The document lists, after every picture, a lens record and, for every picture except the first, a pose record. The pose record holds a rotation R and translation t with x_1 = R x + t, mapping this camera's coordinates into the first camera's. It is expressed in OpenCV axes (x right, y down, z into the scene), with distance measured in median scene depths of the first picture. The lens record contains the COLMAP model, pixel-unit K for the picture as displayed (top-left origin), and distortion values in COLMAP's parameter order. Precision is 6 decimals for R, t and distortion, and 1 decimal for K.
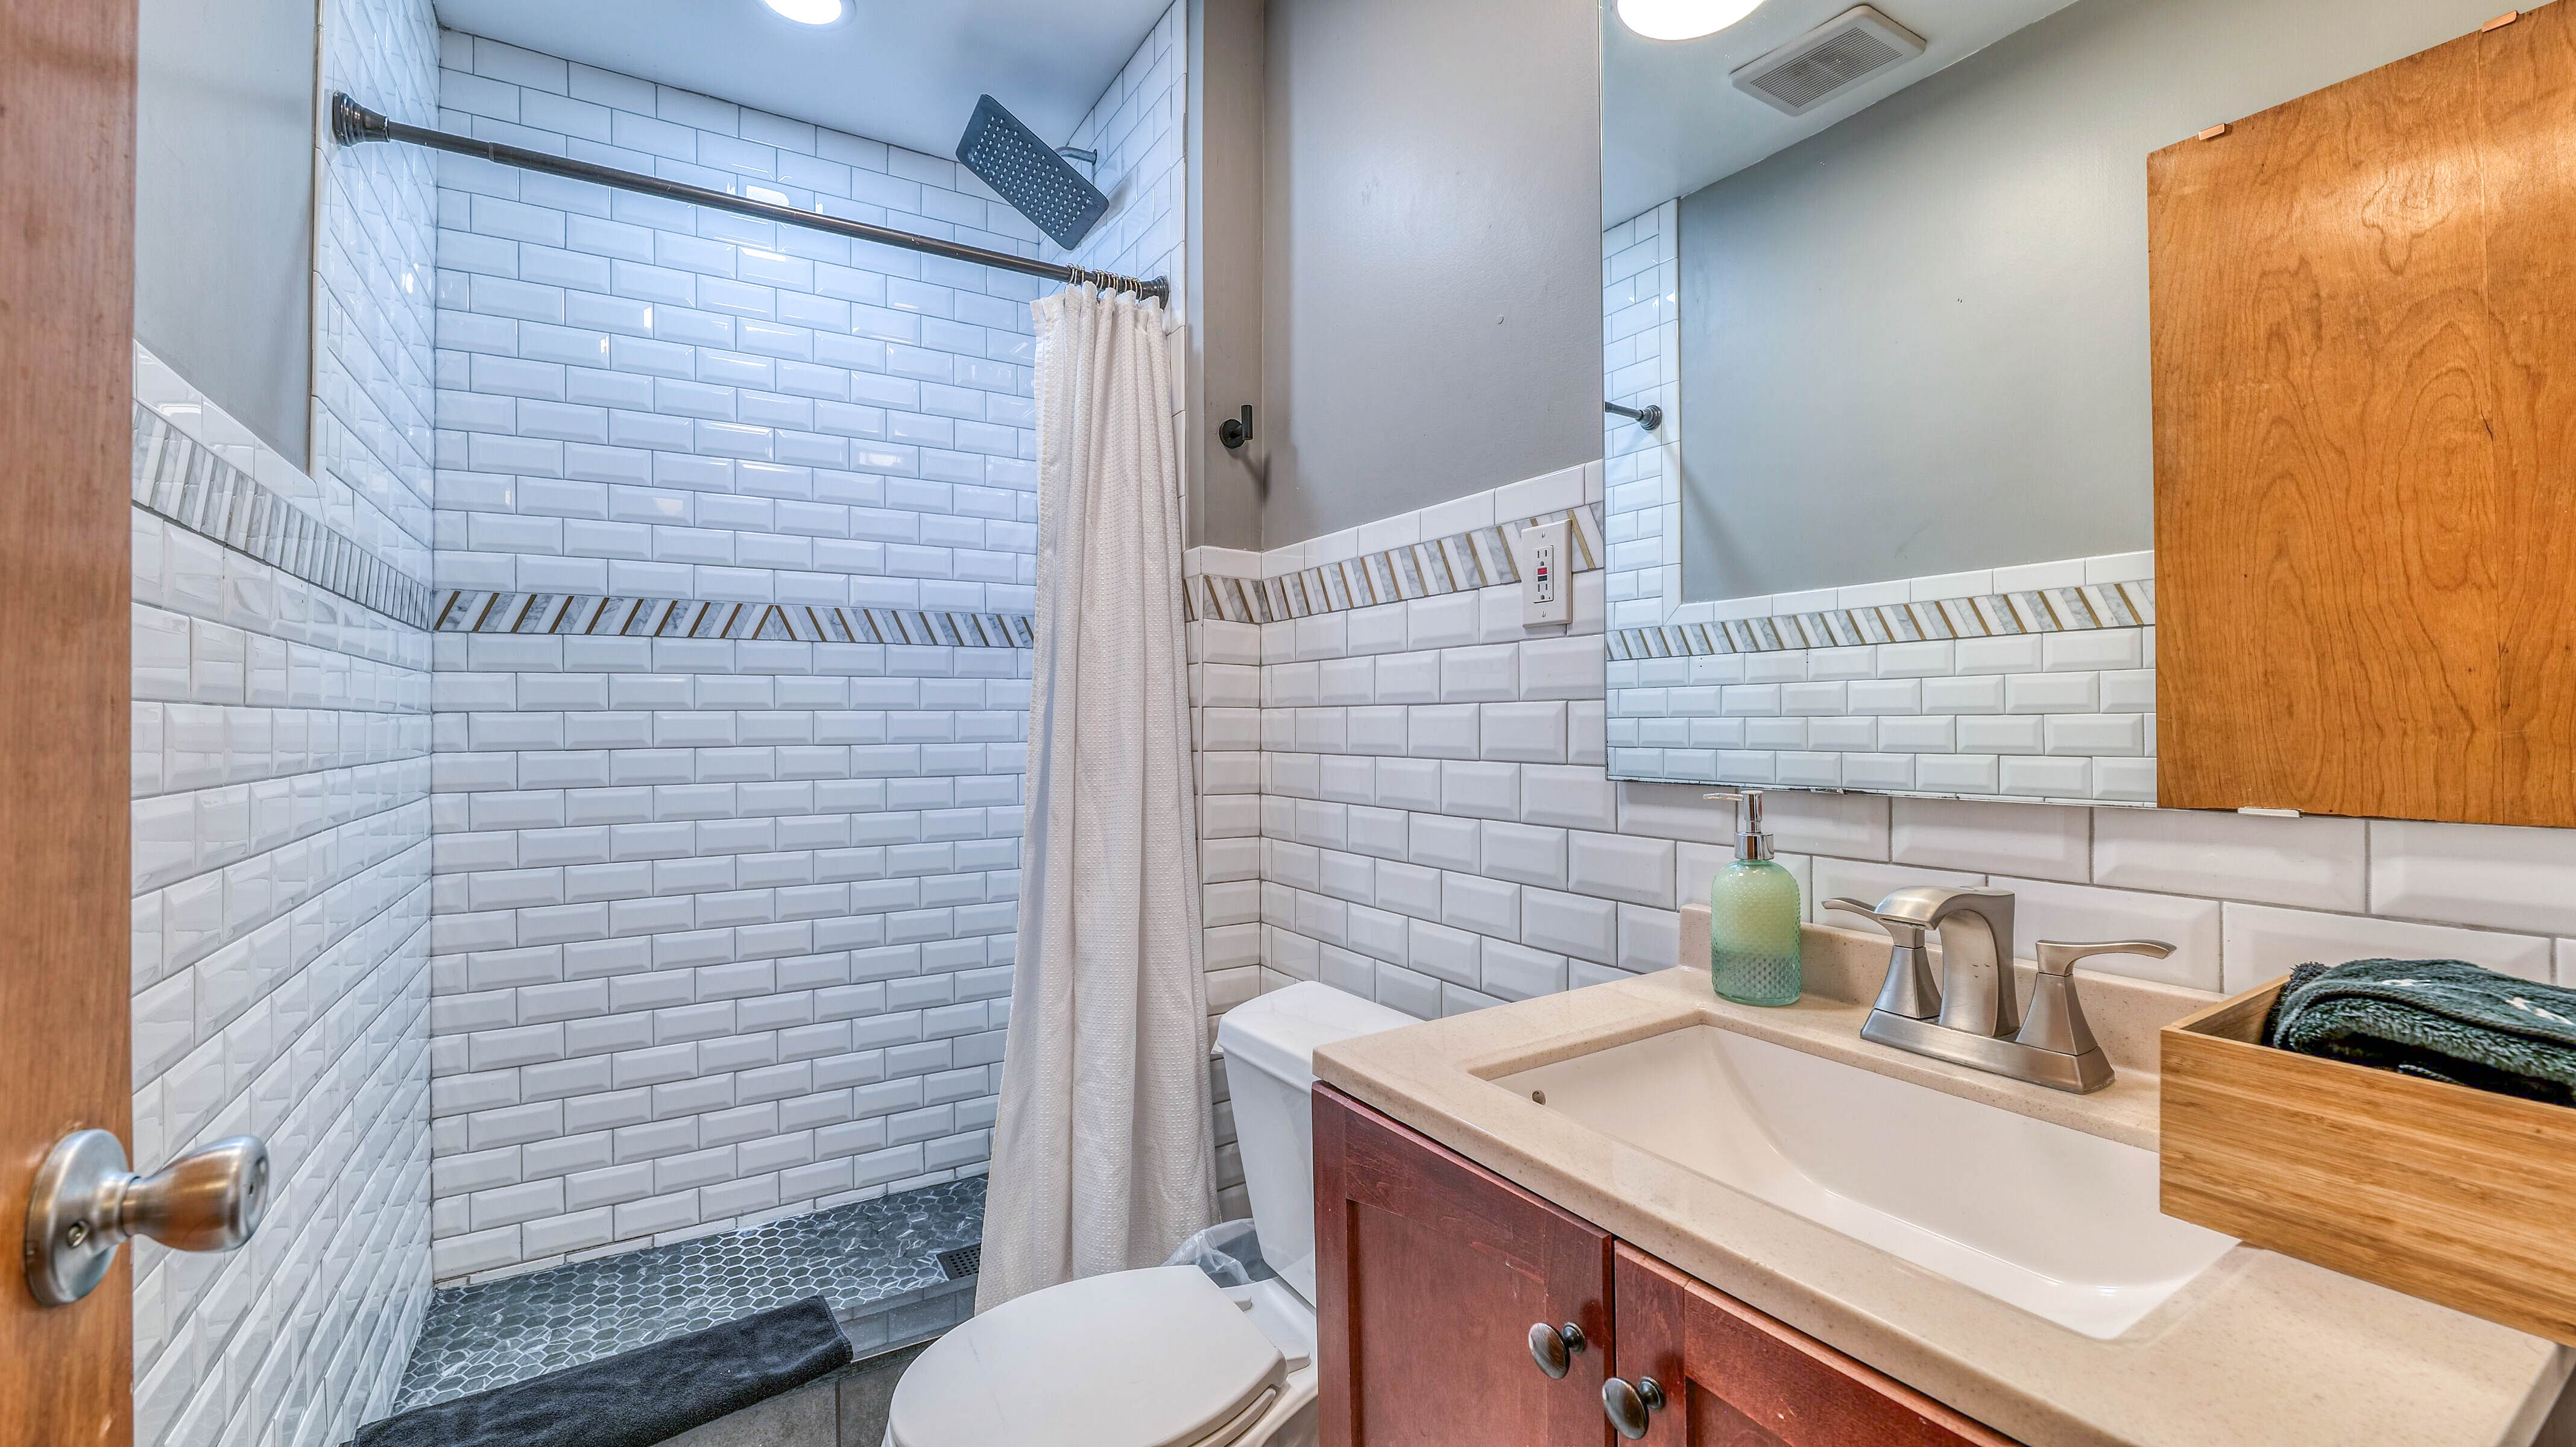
lens RADIAL K [[1051.9, 0, 1299.9], [0, 1051.9, 718.8], [0, 0, 1]] dist [-0.012237, 0.000471]
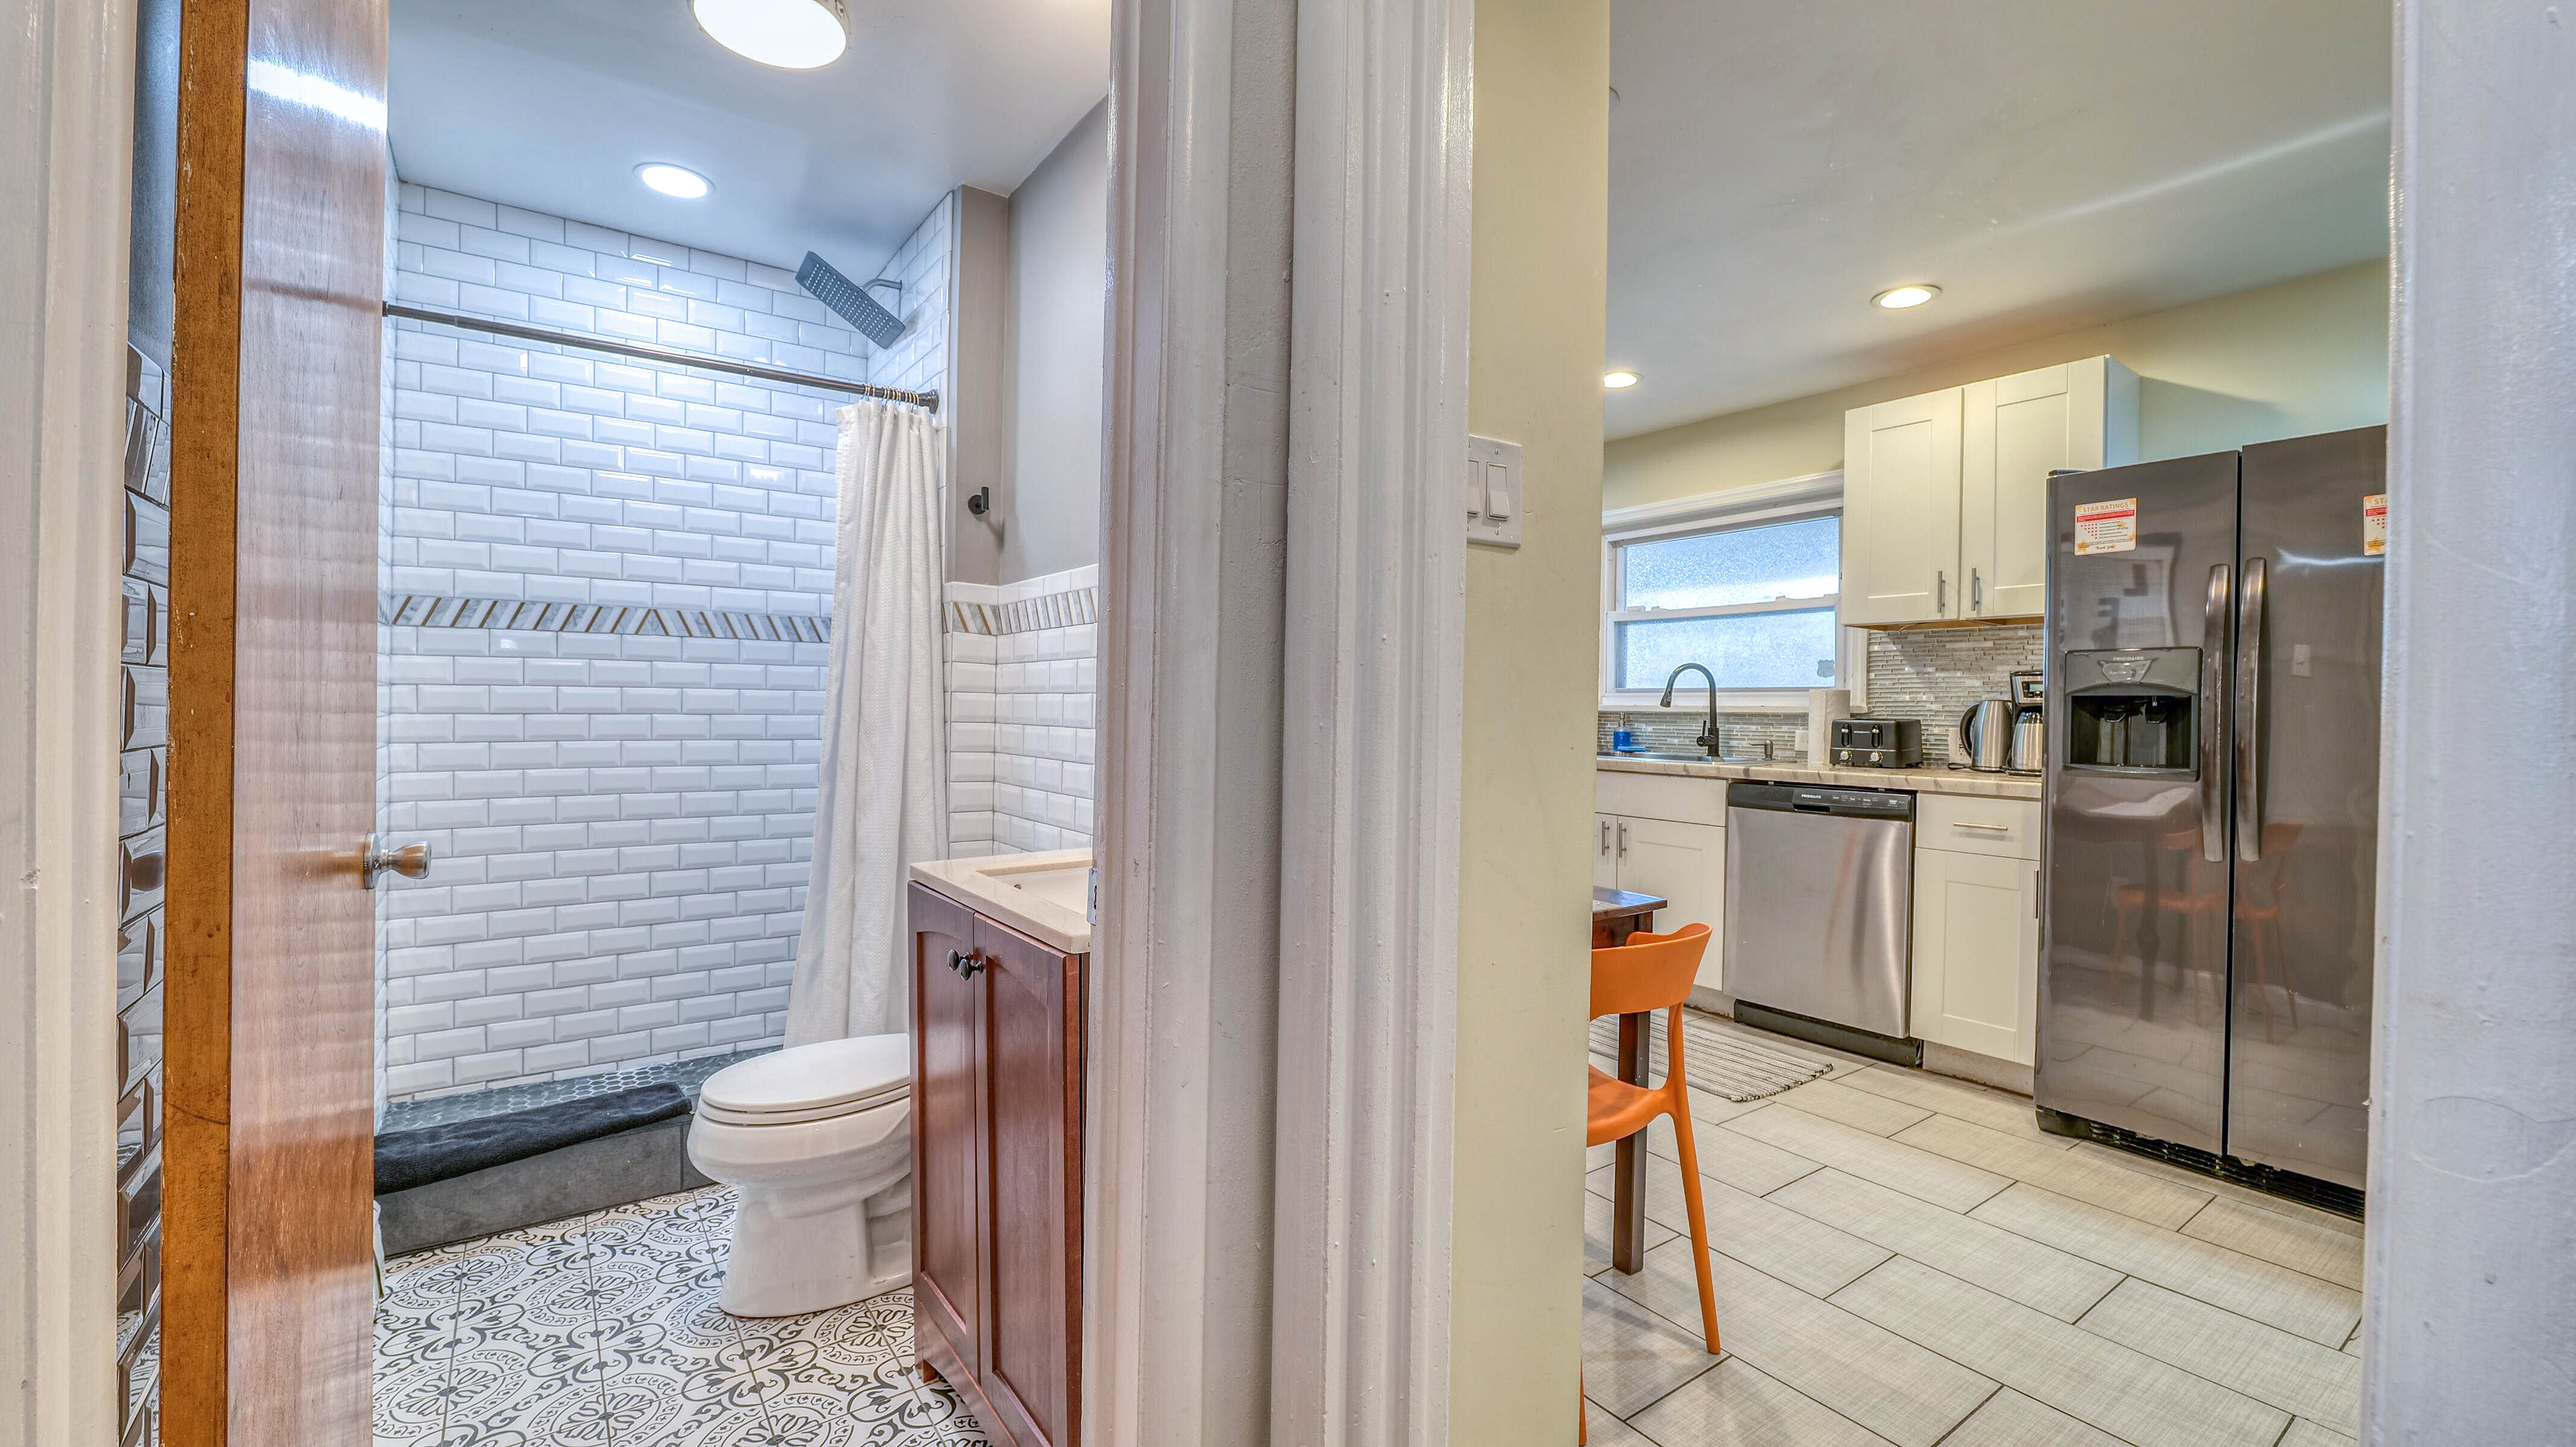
lens RADIAL K [[1051.9, 0, 1297.4], [0, 1051.9, 718.4], [0, 0, 1]] dist [-0.012237, 0.000471]
pose [[0.997077, 0.018816, 0.074046, 0.264800], [-0.019871, 0.999711, 0.013540, -0.003376], [-0.073770, -0.014972, 0.997163, -0.468462]]
